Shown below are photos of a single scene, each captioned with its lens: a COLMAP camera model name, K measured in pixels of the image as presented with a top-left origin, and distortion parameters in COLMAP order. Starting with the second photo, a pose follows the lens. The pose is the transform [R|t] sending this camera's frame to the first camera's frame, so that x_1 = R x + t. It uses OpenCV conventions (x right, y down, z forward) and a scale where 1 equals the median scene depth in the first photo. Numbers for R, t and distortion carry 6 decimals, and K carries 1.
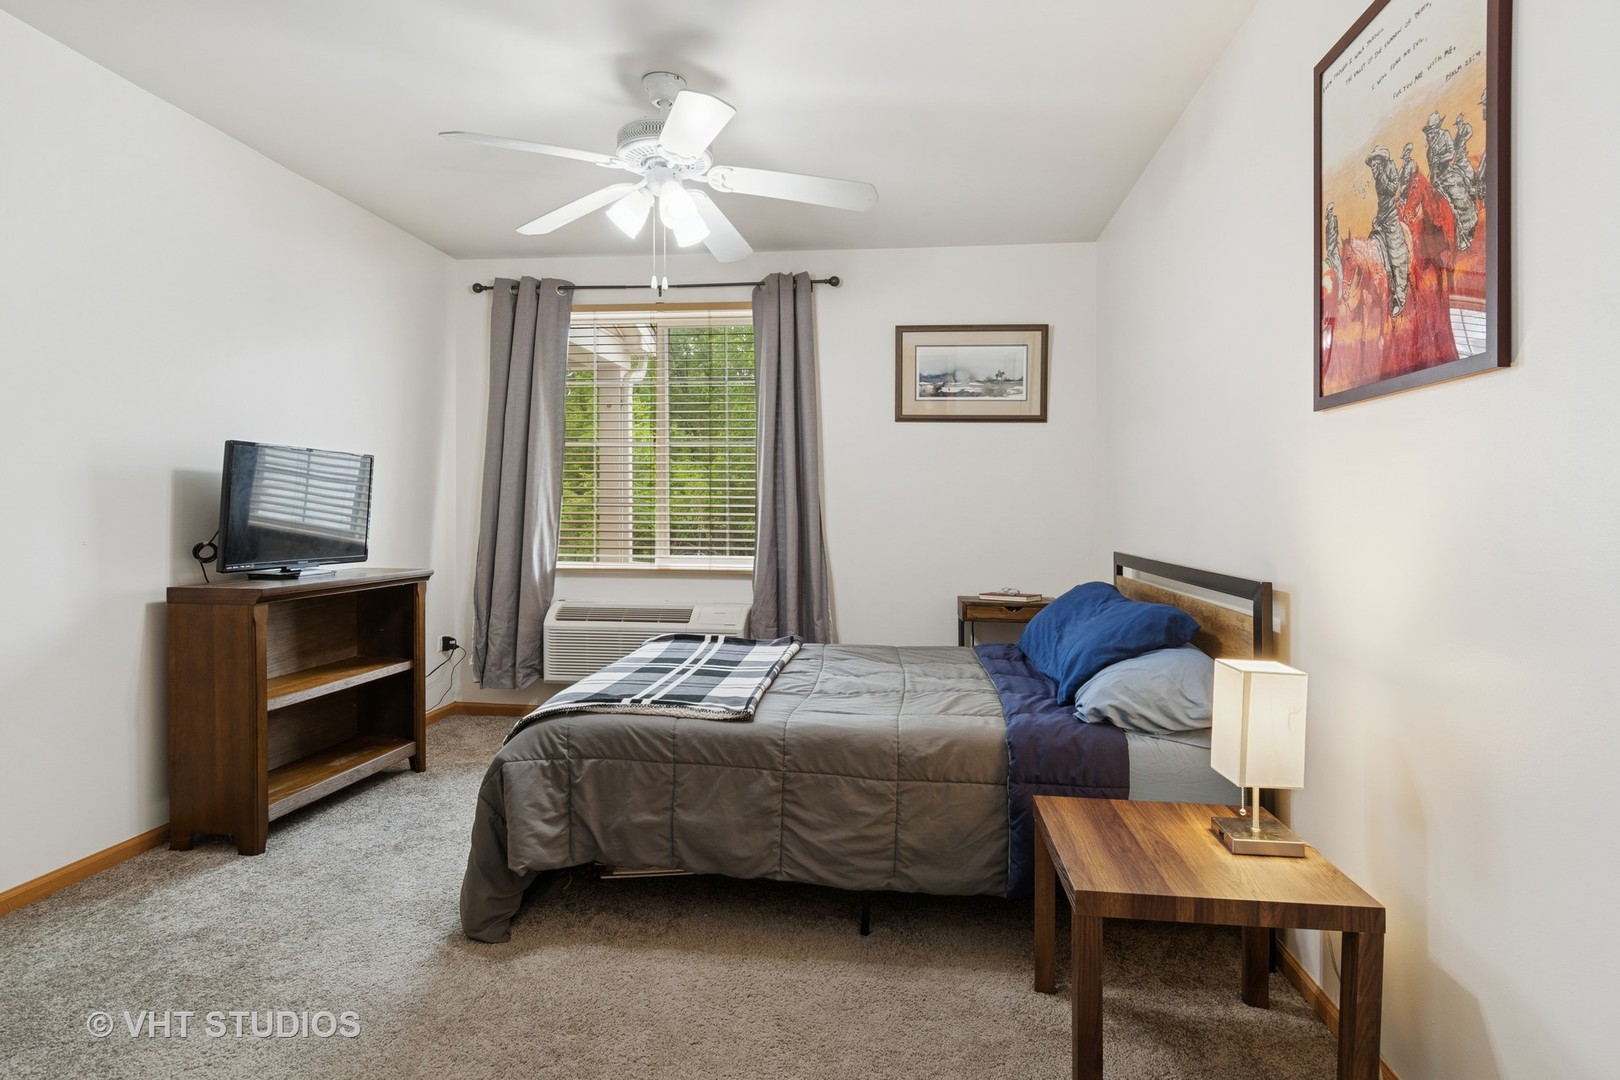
lens RADIAL K [[873.9, 0, 808.6], [0, 873.9, 530.1], [0, 0, 1]] dist [0.007346, -0.003891]
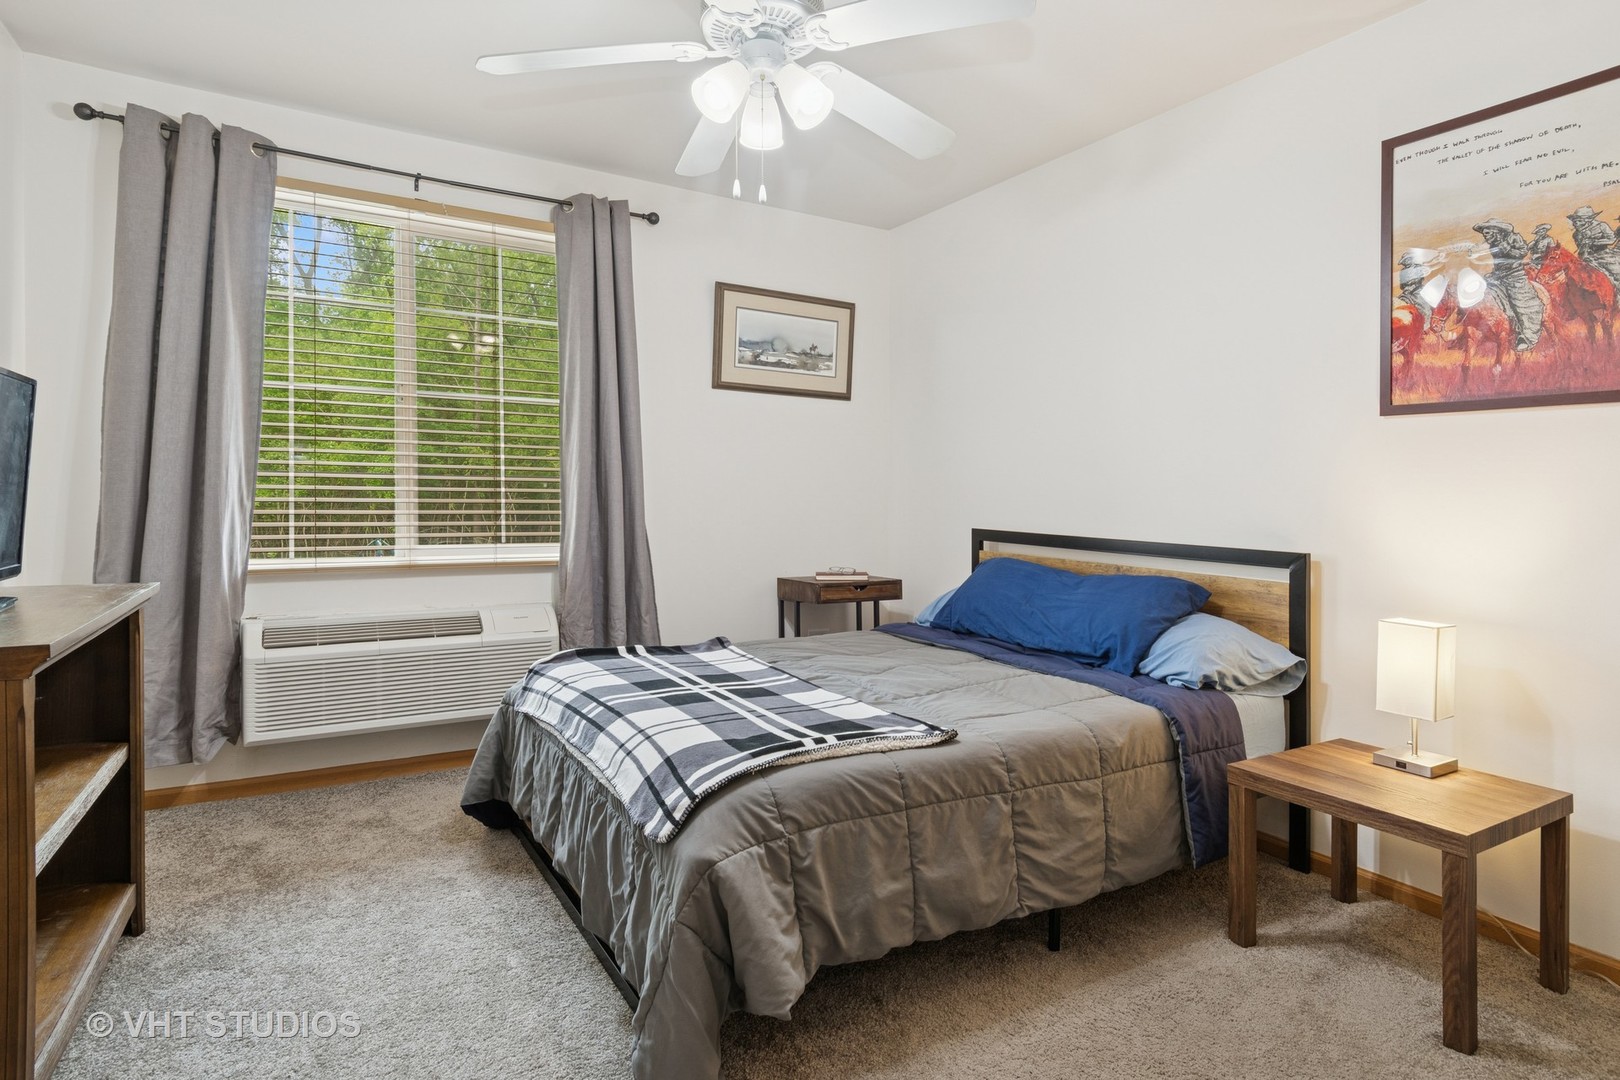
lens RADIAL K [[873.9, 0, 842.4], [0, 873.9, 509.3], [0, 0, 1]] dist [0.007346, -0.003891]
pose [[0.790435, -0.007251, 0.612503, -0.659185], [0.003300, 0.999966, 0.007579, -0.011693], [-0.612537, -0.003970, 0.790432, 0.395861]]
